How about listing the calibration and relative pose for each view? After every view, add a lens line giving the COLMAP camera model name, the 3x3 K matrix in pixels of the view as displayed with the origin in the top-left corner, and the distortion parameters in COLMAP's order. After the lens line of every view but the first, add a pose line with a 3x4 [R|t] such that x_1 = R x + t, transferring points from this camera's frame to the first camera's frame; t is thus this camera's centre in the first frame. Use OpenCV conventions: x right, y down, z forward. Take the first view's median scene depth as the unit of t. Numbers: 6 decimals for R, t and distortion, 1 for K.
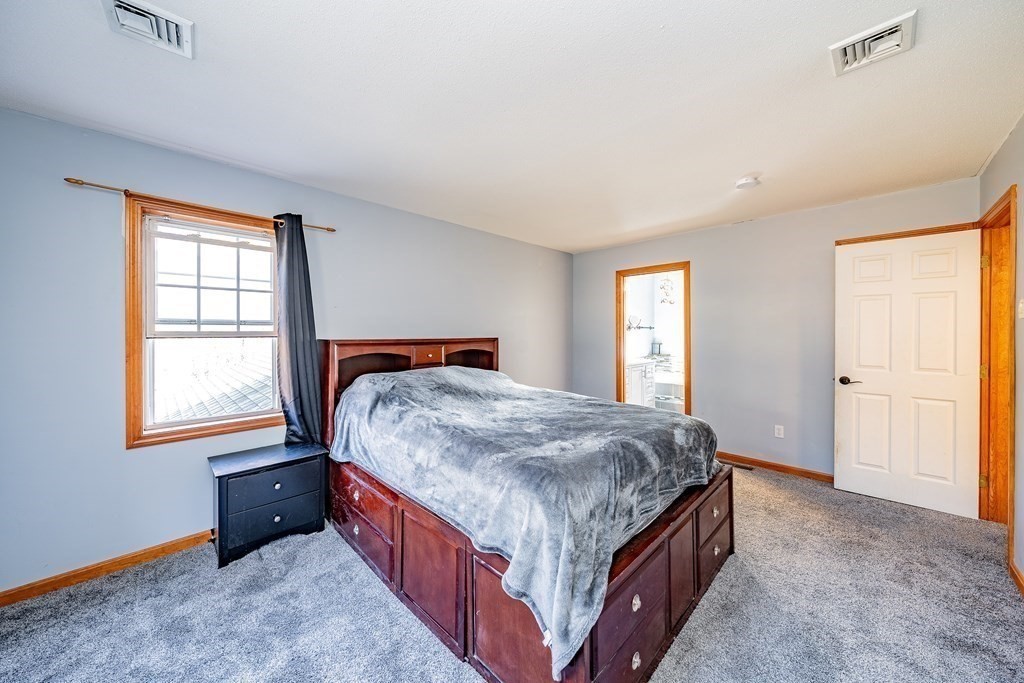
lens RADIAL K [[354.3, 0, 510.6], [0, 354.3, 332.8], [0, 0, 1]] dist [0.000220, 0.000002]
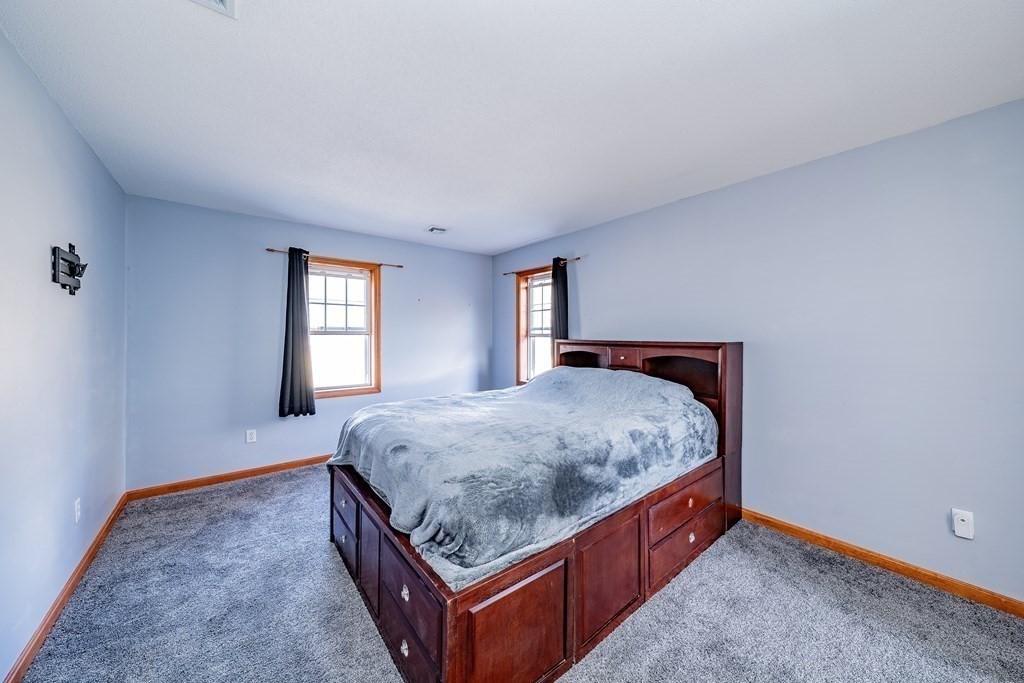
lens RADIAL K [[354.3, 0, 510.9], [0, 354.3, 338.5], [0, 0, 1]] dist [0.000220, 0.000002]
pose [[-0.106047, 0.006644, -0.994339, 0.969432], [-0.008325, 0.999937, 0.007569, 0.007388], [0.994326, 0.009081, -0.105985, 0.996070]]
